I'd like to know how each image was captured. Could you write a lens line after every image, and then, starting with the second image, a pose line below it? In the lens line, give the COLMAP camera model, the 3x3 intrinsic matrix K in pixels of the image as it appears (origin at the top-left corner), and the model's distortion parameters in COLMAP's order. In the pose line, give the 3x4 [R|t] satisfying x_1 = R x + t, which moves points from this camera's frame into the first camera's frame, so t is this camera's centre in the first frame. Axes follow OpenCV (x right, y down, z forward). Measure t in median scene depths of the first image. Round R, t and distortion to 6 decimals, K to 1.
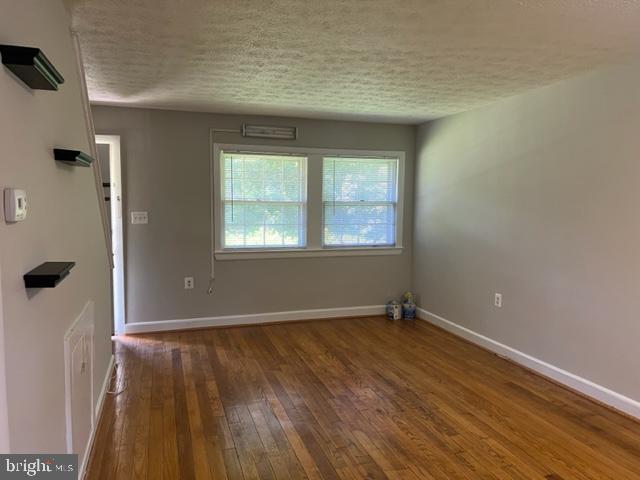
lens RADIAL K [[481.3, 0, 321.4], [0, 481.3, 244.0], [0, 0, 1]] dist [0.048894, -0.067501]
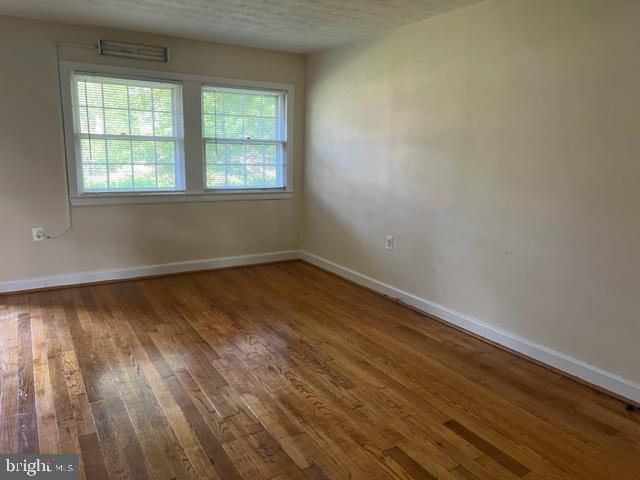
lens RADIAL K [[481.3, 0, 321.4], [0, 481.3, 244.0], [0, 0, 1]] dist [0.048894, -0.067501]
pose [[0.973997, -0.031452, 0.224369, 0.013433], [0.006604, 0.993837, 0.110652, 0.011095], [-0.226466, -0.106293, 0.968202, 0.109094]]
